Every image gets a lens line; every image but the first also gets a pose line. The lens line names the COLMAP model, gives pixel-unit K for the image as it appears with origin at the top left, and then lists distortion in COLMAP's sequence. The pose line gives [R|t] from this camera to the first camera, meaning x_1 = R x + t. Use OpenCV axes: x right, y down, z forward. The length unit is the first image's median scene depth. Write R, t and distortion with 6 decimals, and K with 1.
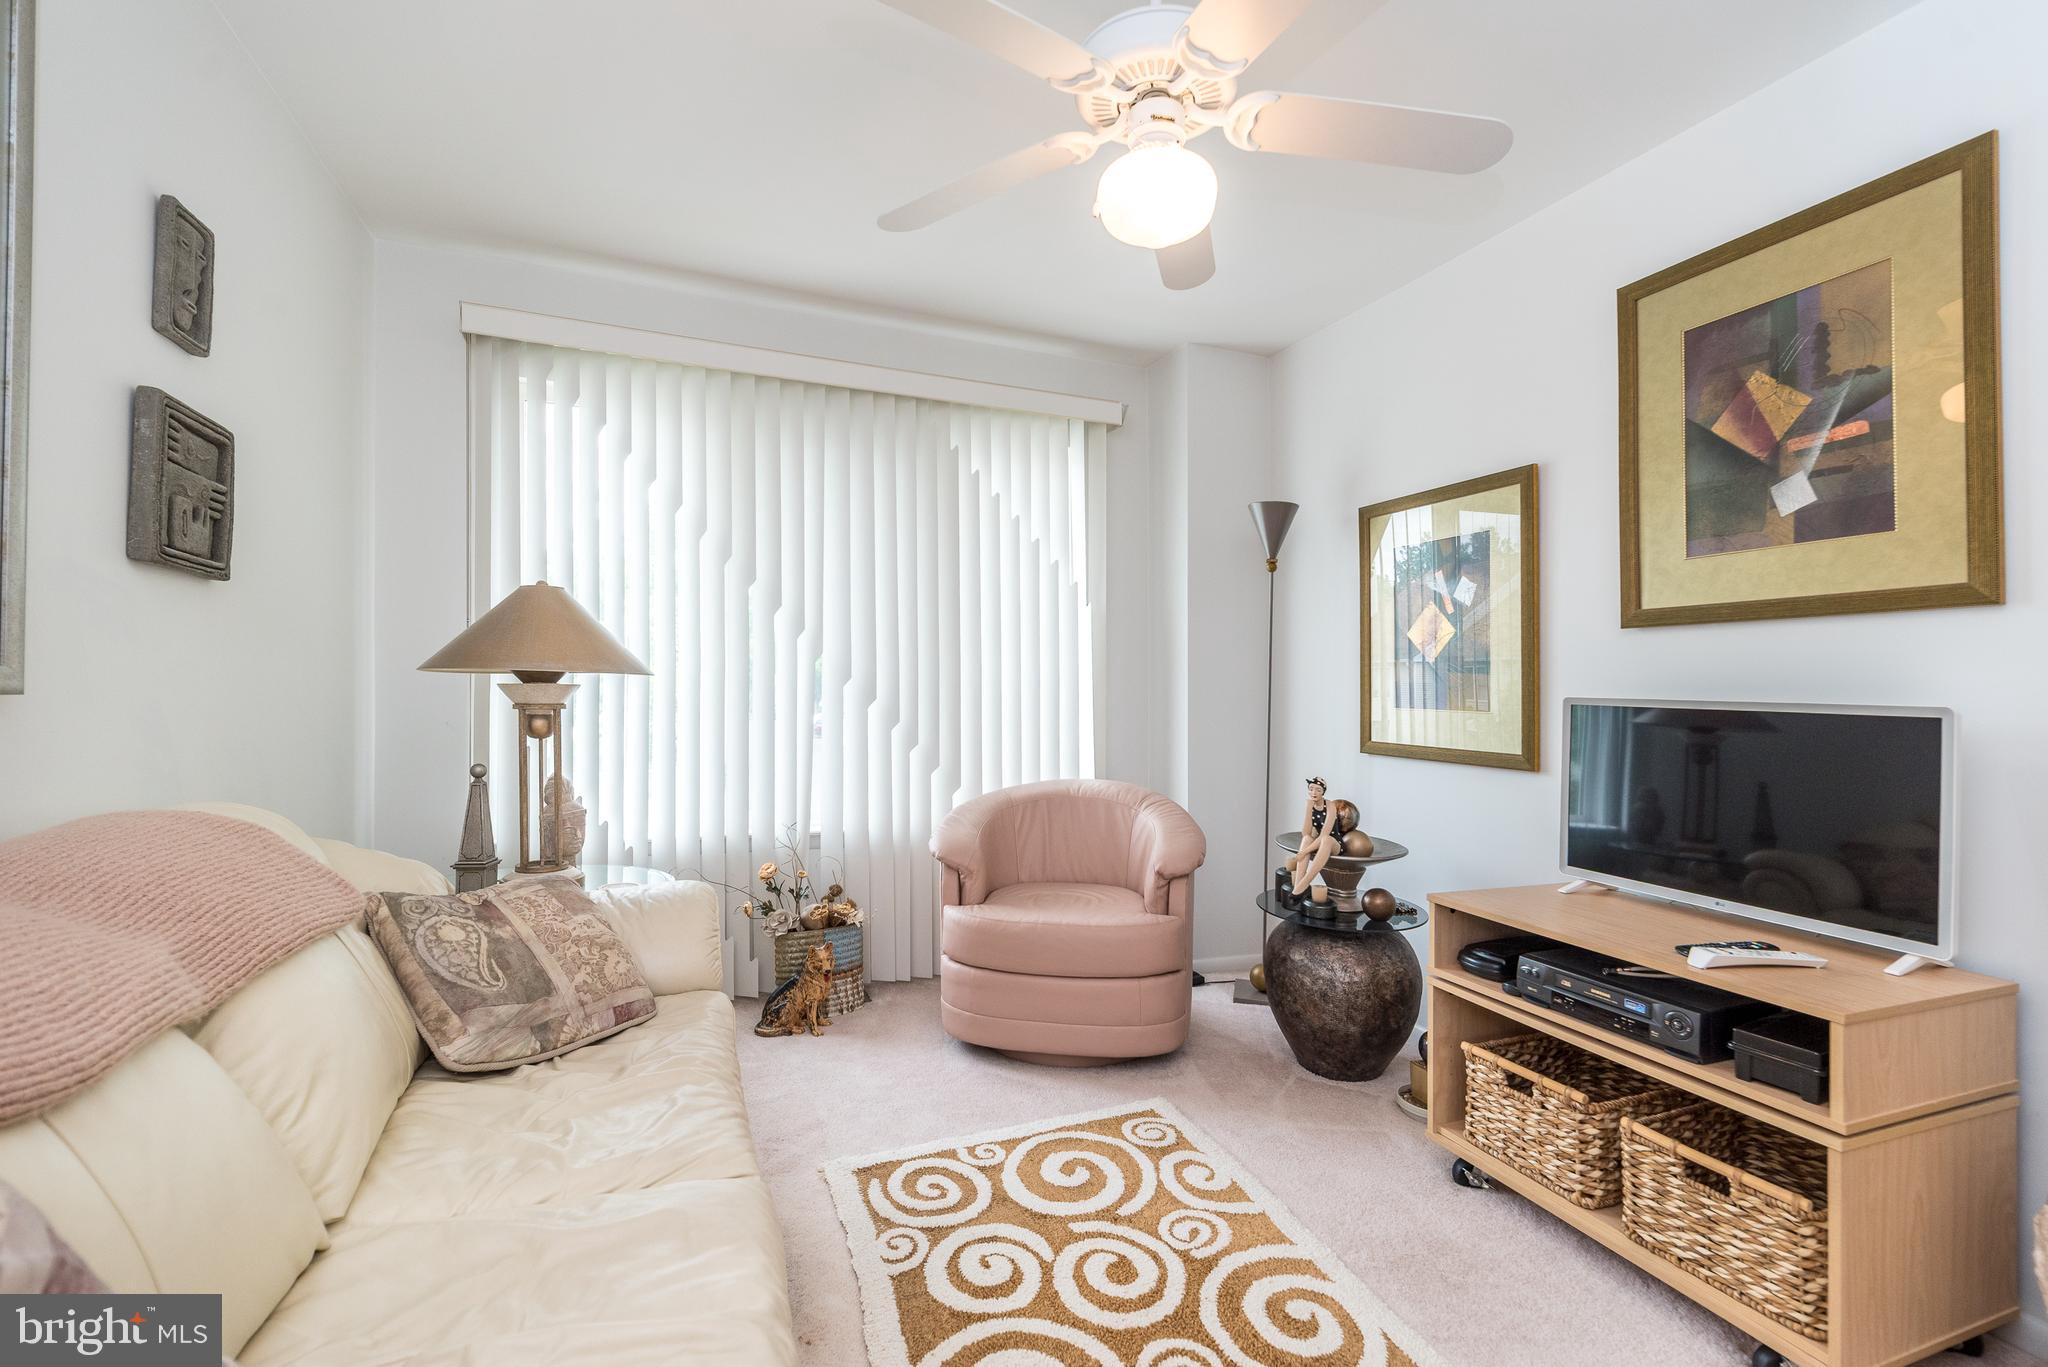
lens RADIAL K [[892.2, 0, 1056.2], [0, 892.2, 664.4], [0, 0, 1]] dist [0.005094, 0.001387]
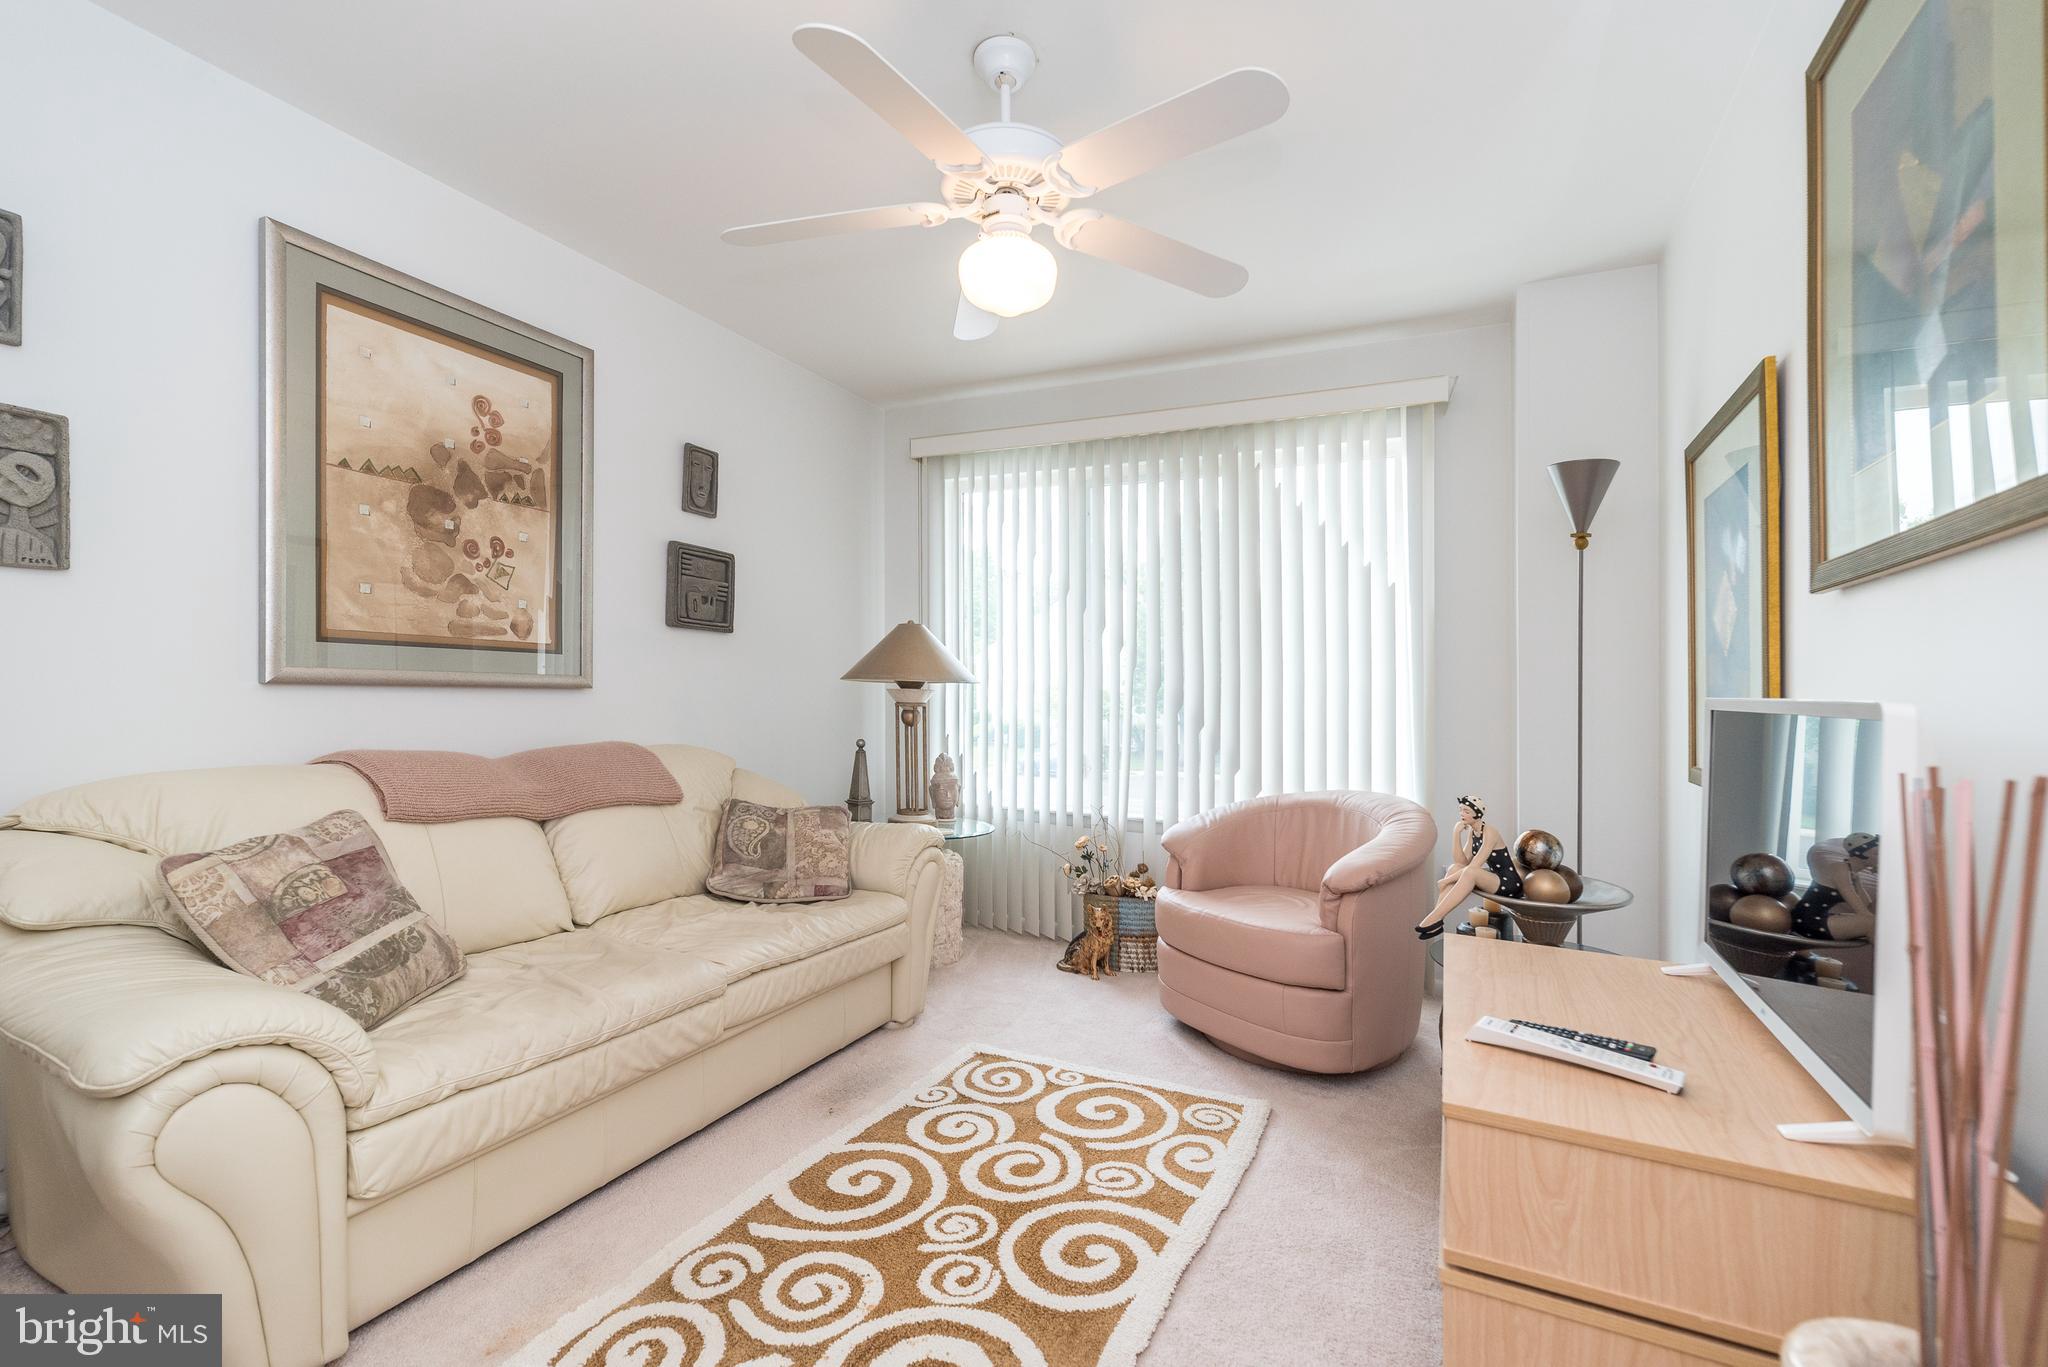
lens RADIAL K [[892.2, 0, 1030.4], [0, 892.2, 688.8], [0, 0, 1]] dist [0.005094, 0.001387]
pose [[0.681526, -0.005438, -0.731774, 0.788824], [0.008402, 0.999965, 0.000395, 0.026279], [0.731745, -0.006418, 0.681548, 0.155548]]
